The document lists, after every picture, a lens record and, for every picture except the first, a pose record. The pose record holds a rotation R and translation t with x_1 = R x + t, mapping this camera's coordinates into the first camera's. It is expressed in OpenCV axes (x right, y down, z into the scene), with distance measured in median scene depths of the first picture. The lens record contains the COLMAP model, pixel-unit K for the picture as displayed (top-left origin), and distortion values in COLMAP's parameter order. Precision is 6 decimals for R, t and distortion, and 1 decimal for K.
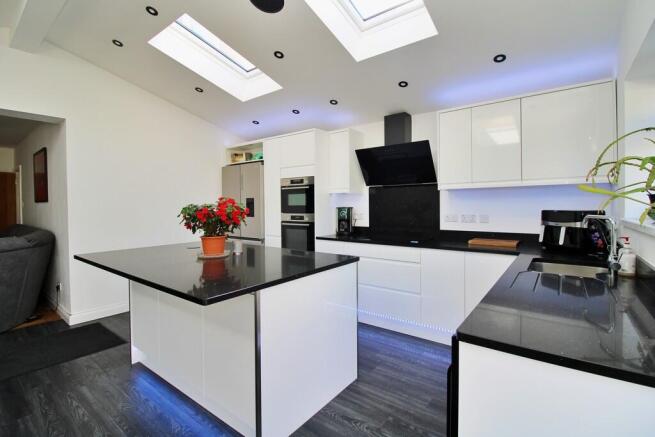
lens RADIAL K [[307.1, 0, 327.2], [0, 307.1, 206.9], [0, 0, 1]] dist [-0.001221, -0.000472]
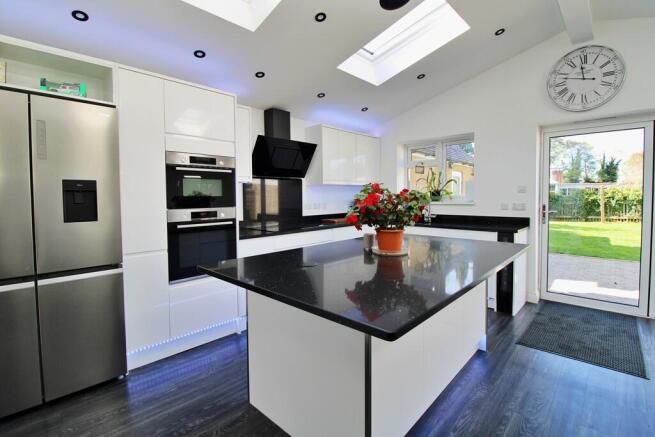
lens RADIAL K [[308.7, 0, 329.3], [0, 308.7, 211.1], [0, 0, 1]] dist [-0.008618, -0.000917]
pose [[0.082909, -0.043689, 0.995599, -0.760062], [0.012929, 0.999002, 0.042761, 0.002331], [-0.996473, 0.009327, 0.083391, 0.680608]]
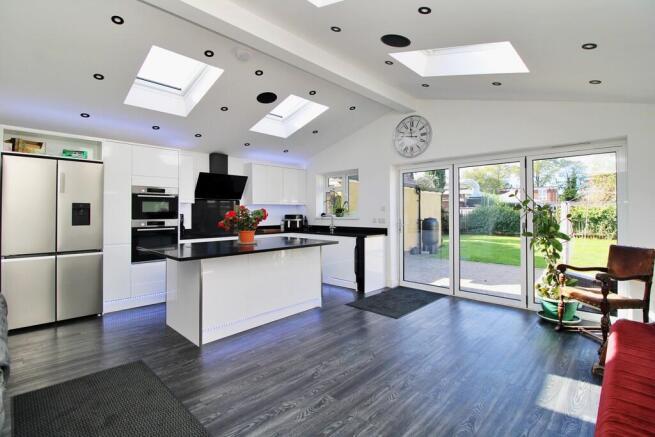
lens RADIAL K [[308.7, 0, 329.3], [0, 308.7, 211.1], [0, 0, 1]] dist [-0.008618, -0.000917]
pose [[0.095906, 0.011157, 0.995328, -1.166508], [0.007162, 0.999904, -0.011898, 0.009467], [-0.995365, 0.008269, 0.095817, 0.270701]]
